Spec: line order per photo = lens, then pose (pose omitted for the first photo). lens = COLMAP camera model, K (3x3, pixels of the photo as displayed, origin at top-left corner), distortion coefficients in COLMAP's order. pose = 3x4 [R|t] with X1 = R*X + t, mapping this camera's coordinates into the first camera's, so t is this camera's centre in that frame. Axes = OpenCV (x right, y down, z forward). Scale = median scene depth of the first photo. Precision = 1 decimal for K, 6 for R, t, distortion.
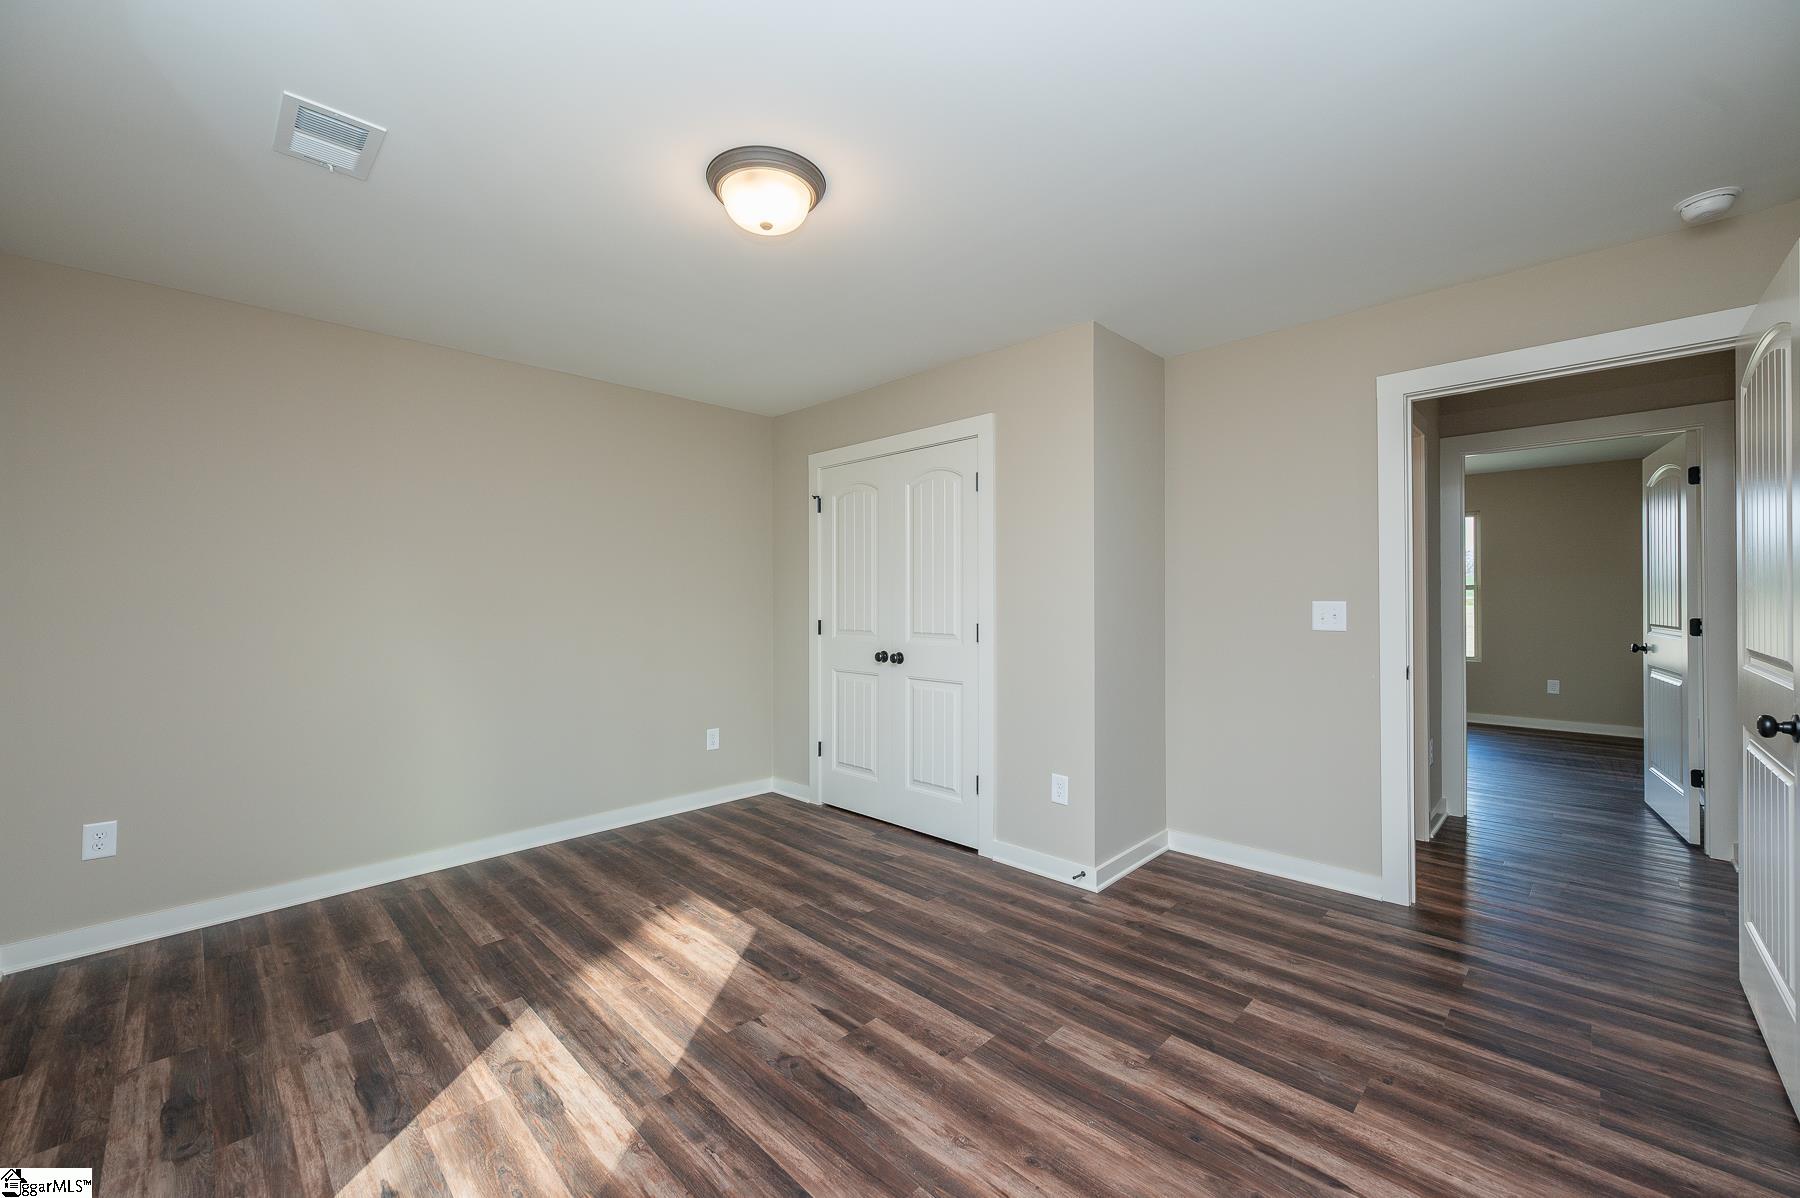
lens RADIAL K [[720.4, 0, 897.2], [0, 720.4, 596.5], [0, 0, 1]] dist [0.001032, 0.000243]
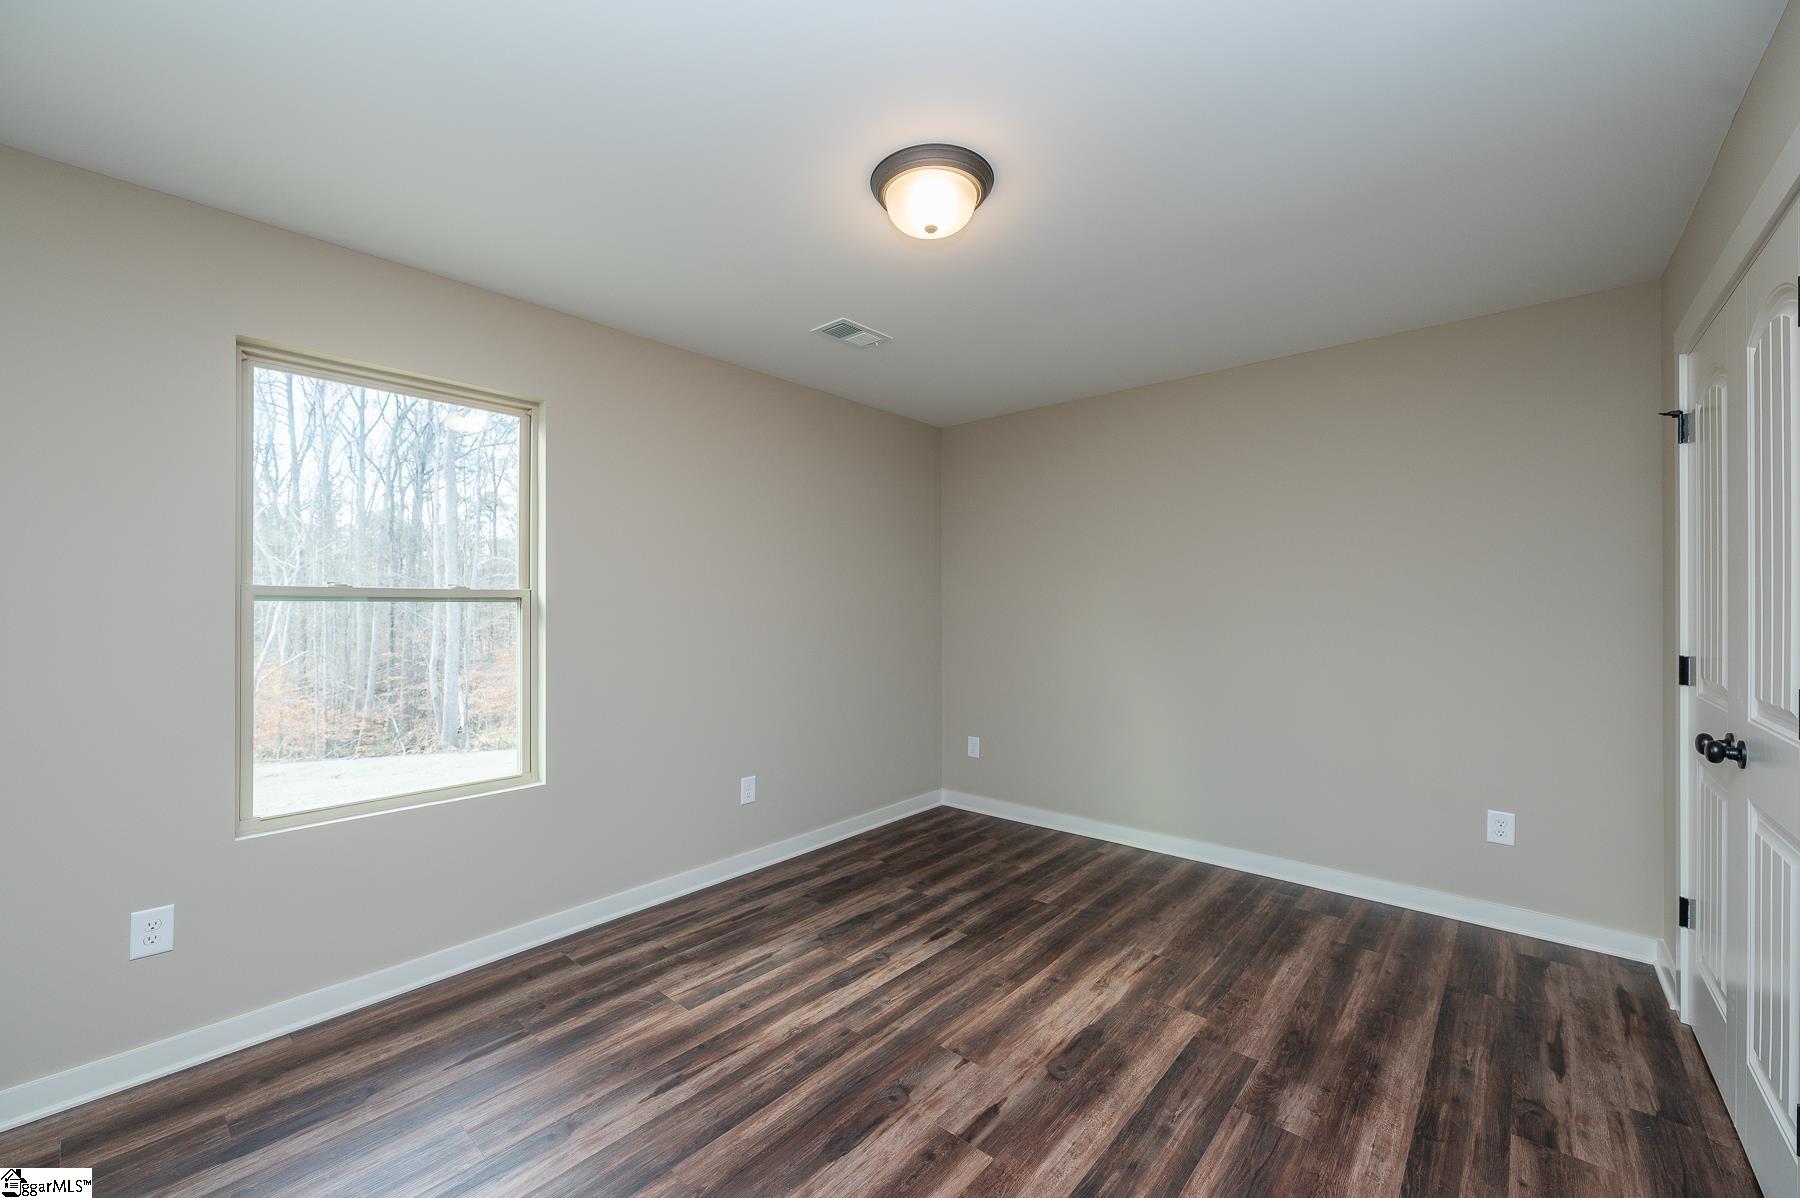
lens RADIAL K [[720.4, 0, 905.5], [0, 720.4, 606.3], [0, 0, 1]] dist [0.001032, 0.000243]
pose [[0.058286, 0.004619, -0.998289, 0.599342], [0.004500, 0.999978, 0.004889, -0.015023], [0.998290, -0.004778, 0.058264, 0.694931]]
